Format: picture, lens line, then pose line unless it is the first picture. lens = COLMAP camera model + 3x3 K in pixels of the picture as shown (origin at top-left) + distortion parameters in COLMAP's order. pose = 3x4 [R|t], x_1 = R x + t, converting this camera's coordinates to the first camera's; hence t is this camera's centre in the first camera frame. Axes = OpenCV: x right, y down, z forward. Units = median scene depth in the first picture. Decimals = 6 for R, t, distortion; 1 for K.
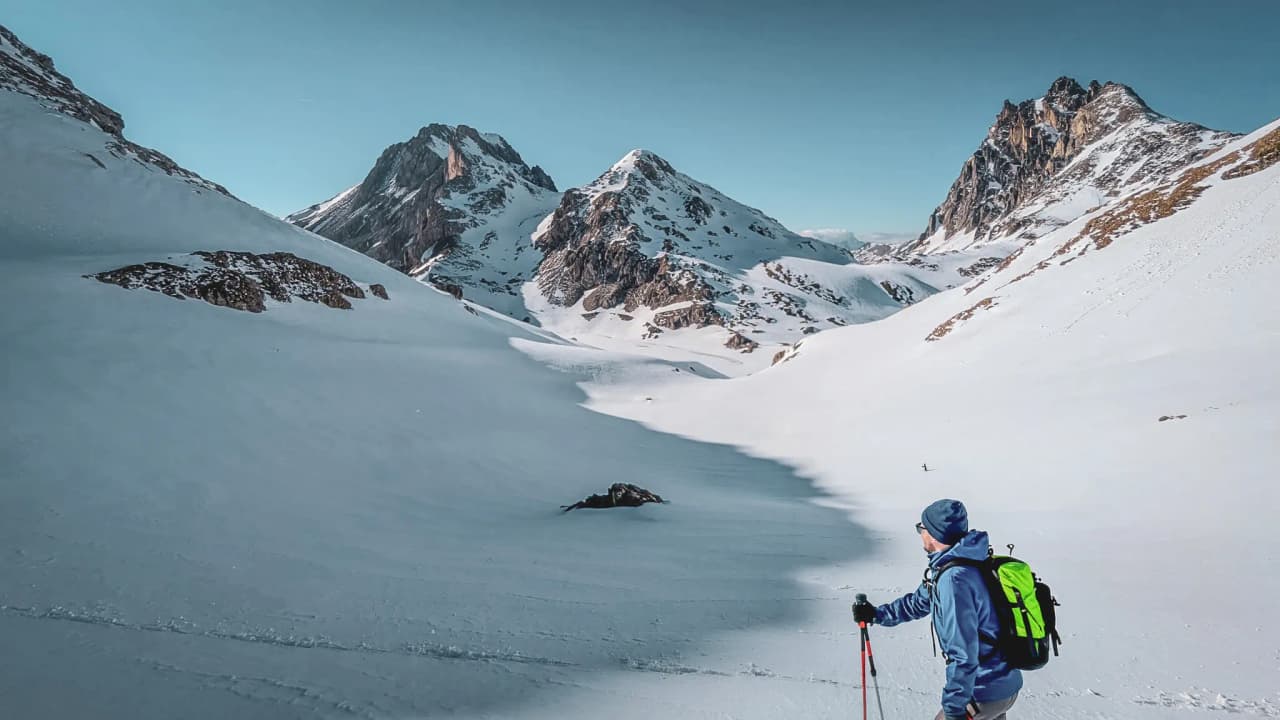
lens RADIAL K [[605.9, 0, 638.1], [0, 605.9, 359.5], [0, 0, 1]] dist [-0.002482, 0.001202]
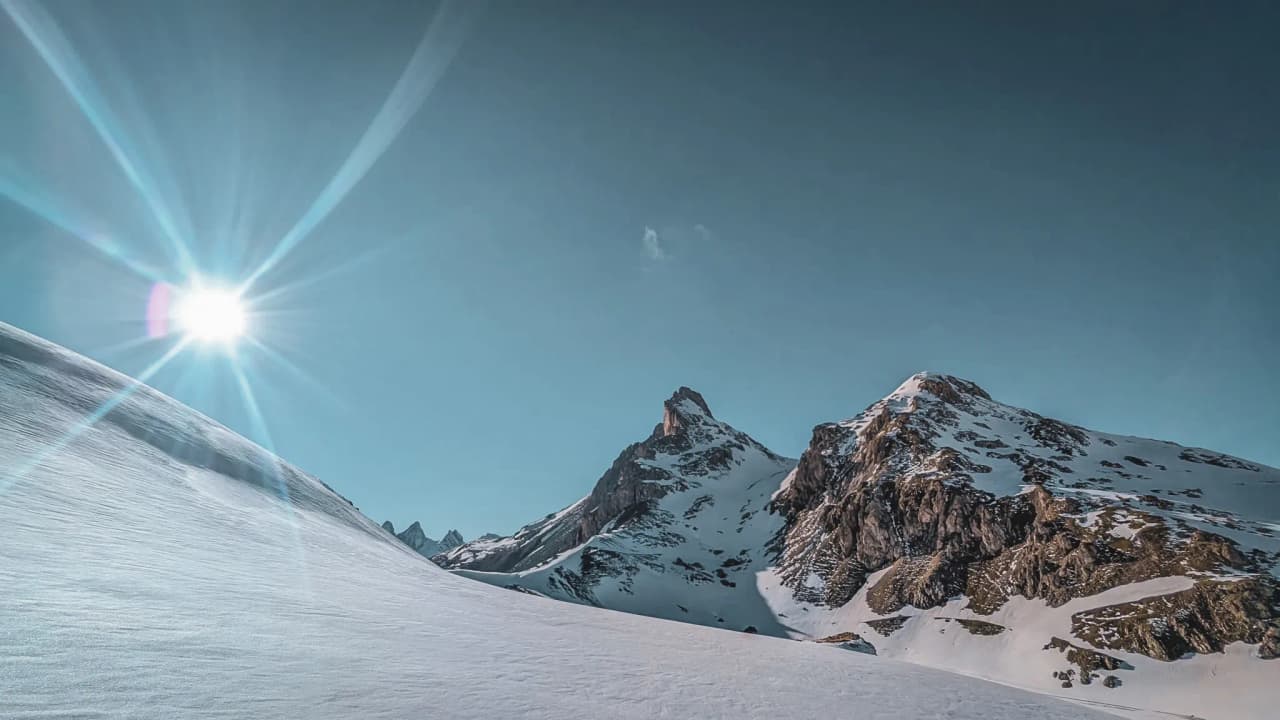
lens RADIAL K [[605.9, 0, 633.6], [0, 605.9, 364.1], [0, 0, 1]] dist [-0.002482, 0.001202]
pose [[0.912584, -0.156757, -0.377648, -0.044581], [-0.051247, 0.872463, -0.485986, -0.011060], [0.405666, 0.462857, 0.788162, 0.416374]]
